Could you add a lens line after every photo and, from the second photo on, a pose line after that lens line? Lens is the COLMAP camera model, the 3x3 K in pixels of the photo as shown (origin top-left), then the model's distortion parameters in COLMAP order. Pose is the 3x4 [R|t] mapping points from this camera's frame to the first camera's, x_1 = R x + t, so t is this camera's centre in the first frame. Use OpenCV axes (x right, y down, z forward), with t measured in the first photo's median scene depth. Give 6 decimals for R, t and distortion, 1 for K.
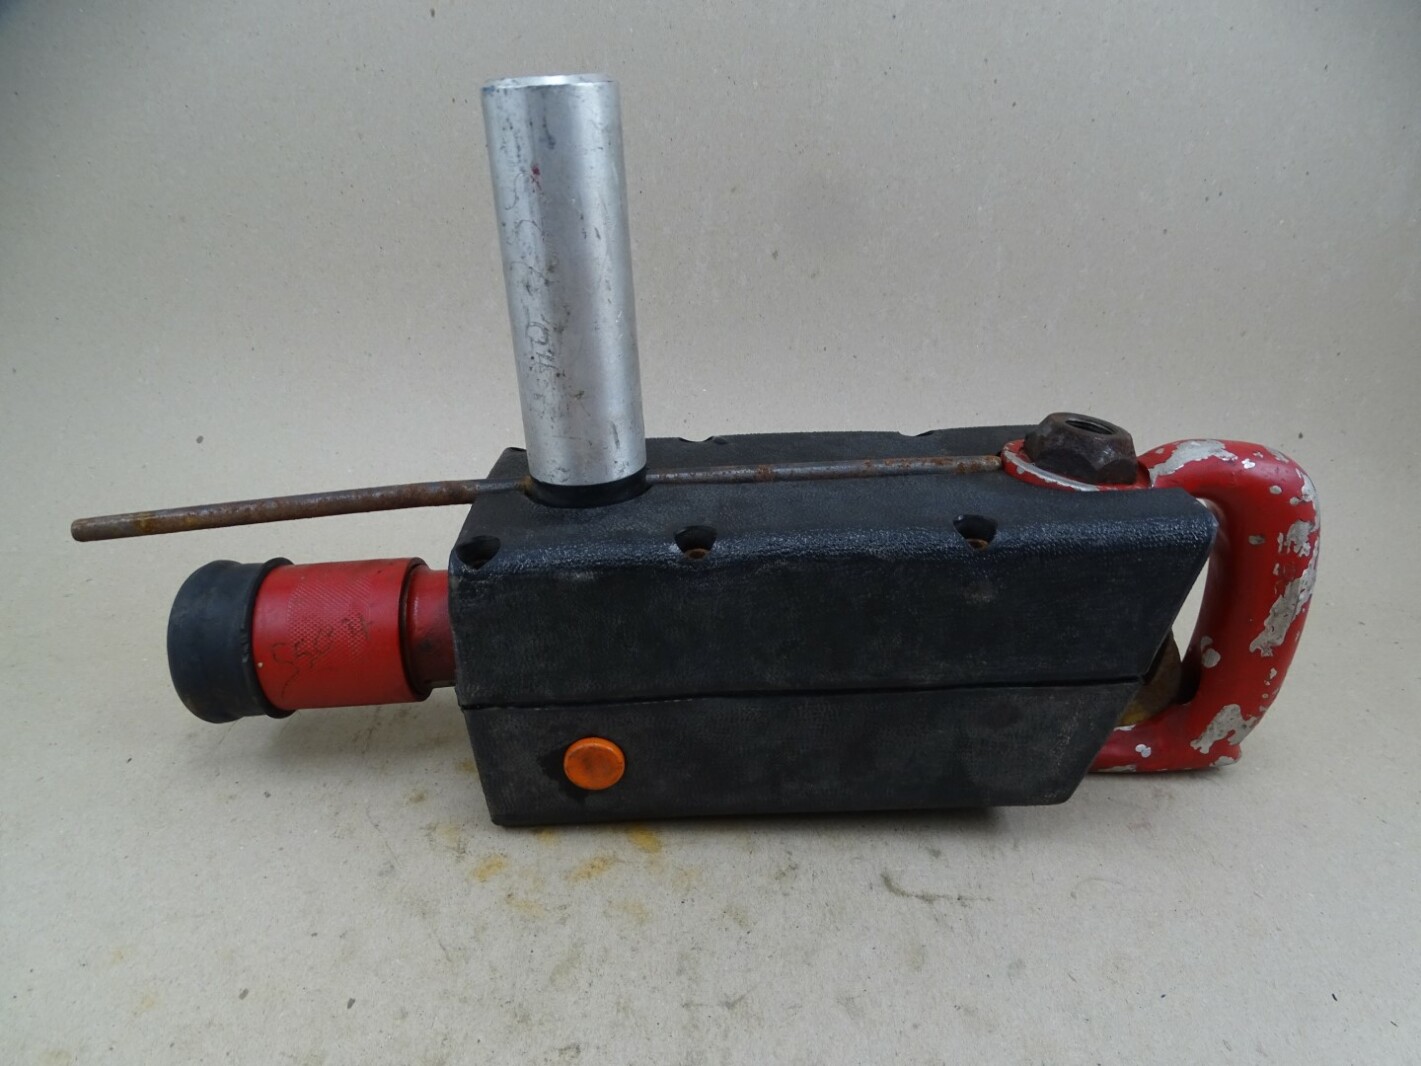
lens RADIAL K [[964.3, 0, 702.0], [0, 964.3, 527.9], [0, 0, 1]] dist [-0.015299, 0.001290]
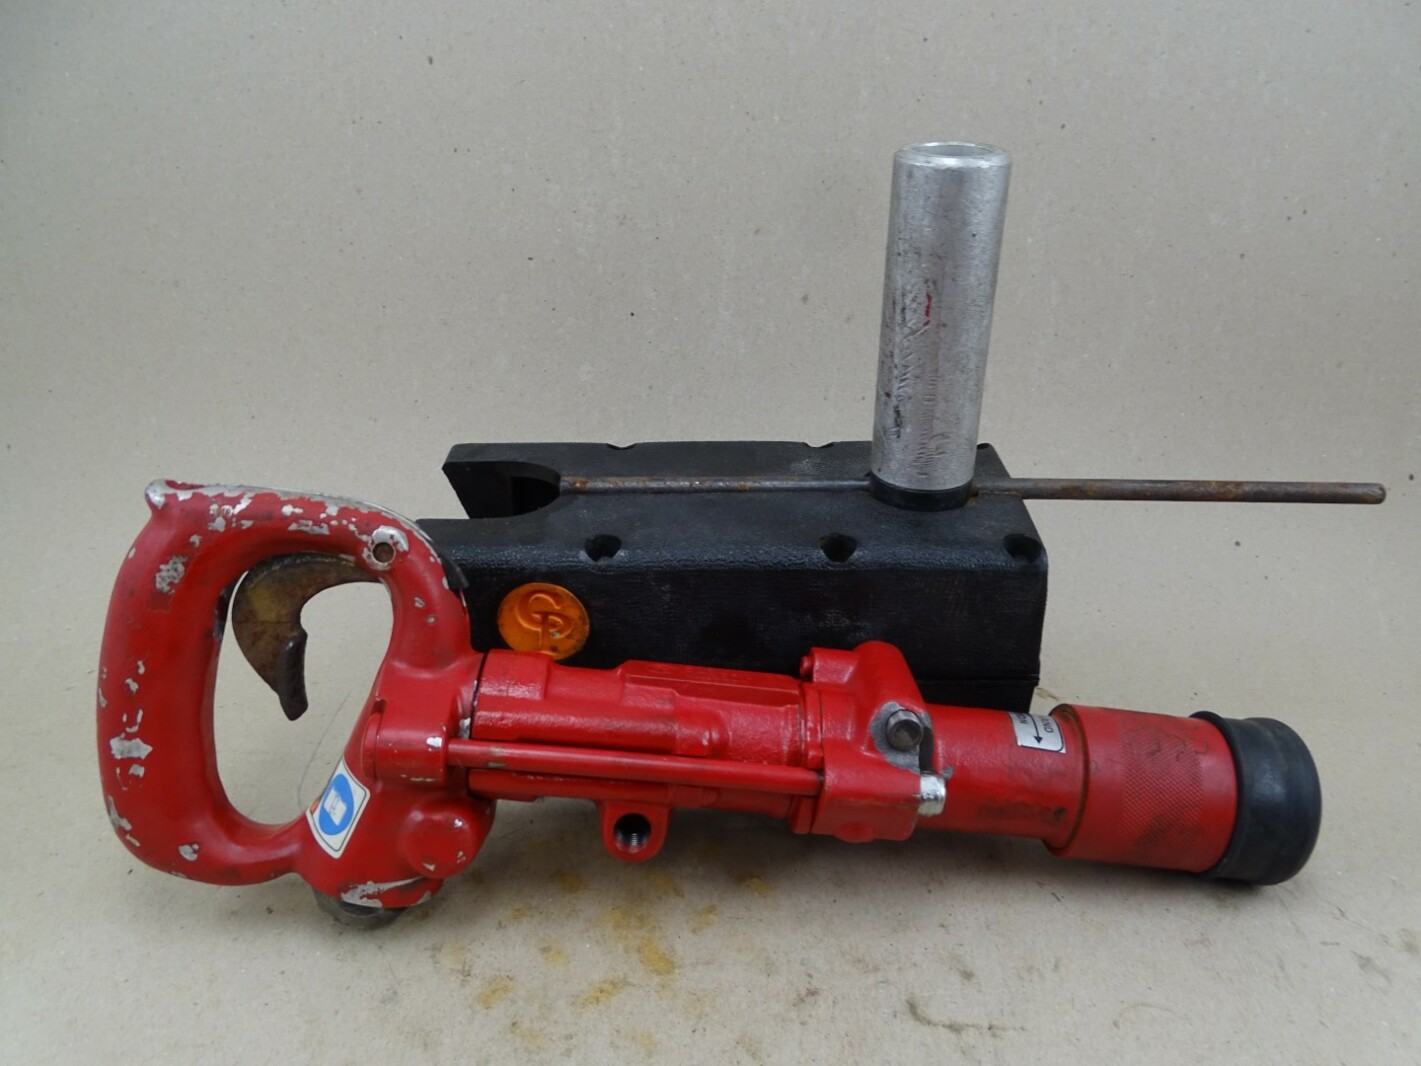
lens RADIAL K [[1100.9, 0, 699.8], [0, 1100.9, 531.7], [0, 0, 1]] dist [0.010733, -0.006238]
pose [[0.997696, -0.025222, -0.062985, 0.064942], [0.024321, 0.999591, -0.015021, -0.086177], [0.063338, 0.013455, 0.997901, -0.093305]]
